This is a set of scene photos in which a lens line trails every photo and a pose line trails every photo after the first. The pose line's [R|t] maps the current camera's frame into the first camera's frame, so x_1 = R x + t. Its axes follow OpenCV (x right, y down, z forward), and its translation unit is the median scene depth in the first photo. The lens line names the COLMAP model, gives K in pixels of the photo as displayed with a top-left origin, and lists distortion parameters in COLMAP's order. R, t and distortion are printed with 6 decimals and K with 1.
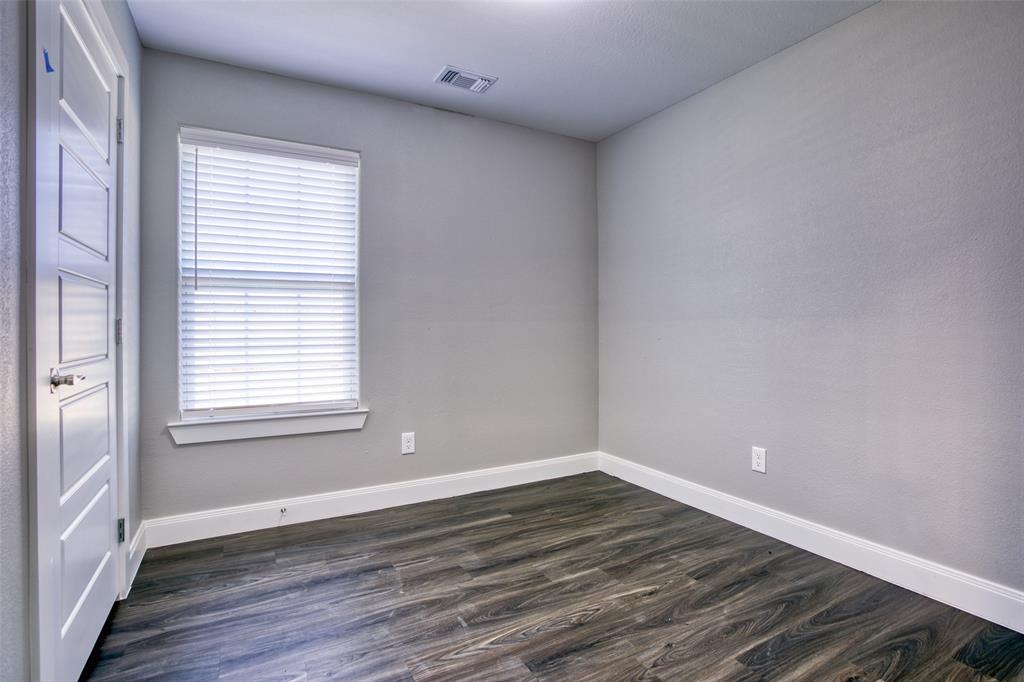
lens RADIAL K [[502.5, 0, 522.9], [0, 502.5, 322.5], [0, 0, 1]] dist [-0.038323, 0.008989]
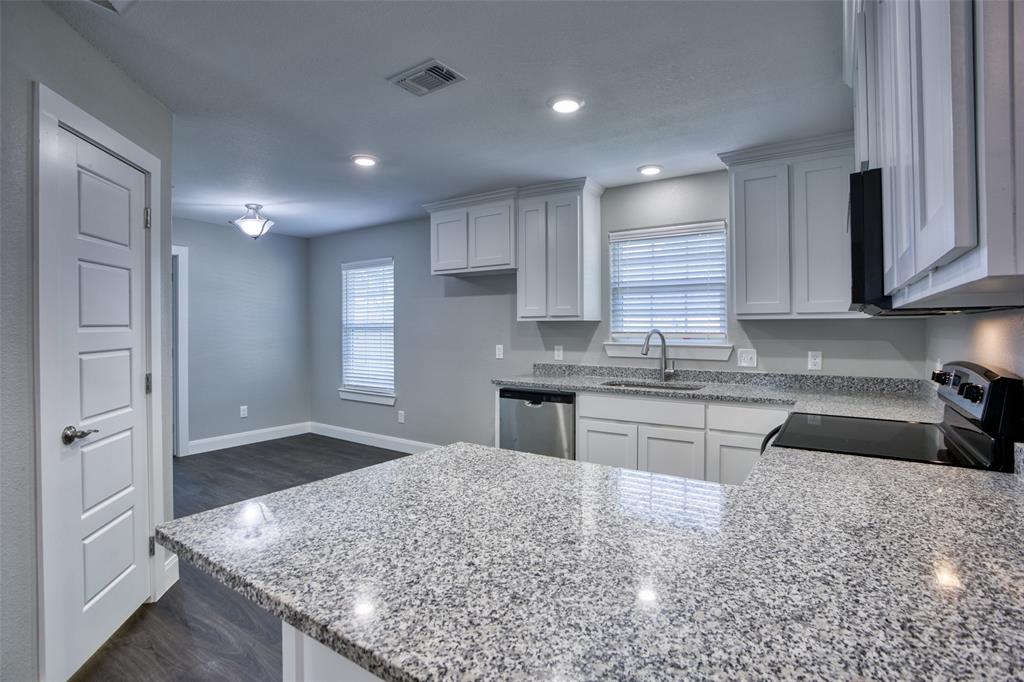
lens RADIAL K [[502.5, 0, 520.9], [0, 502.5, 344.2], [0, 0, 1]] dist [-0.038323, 0.008989]
pose [[0.449857, 0.022416, -0.892819, 1.621594], [0.003871, 0.999627, 0.027048, -0.070333], [0.893092, -0.015623, 0.449602, 0.619541]]
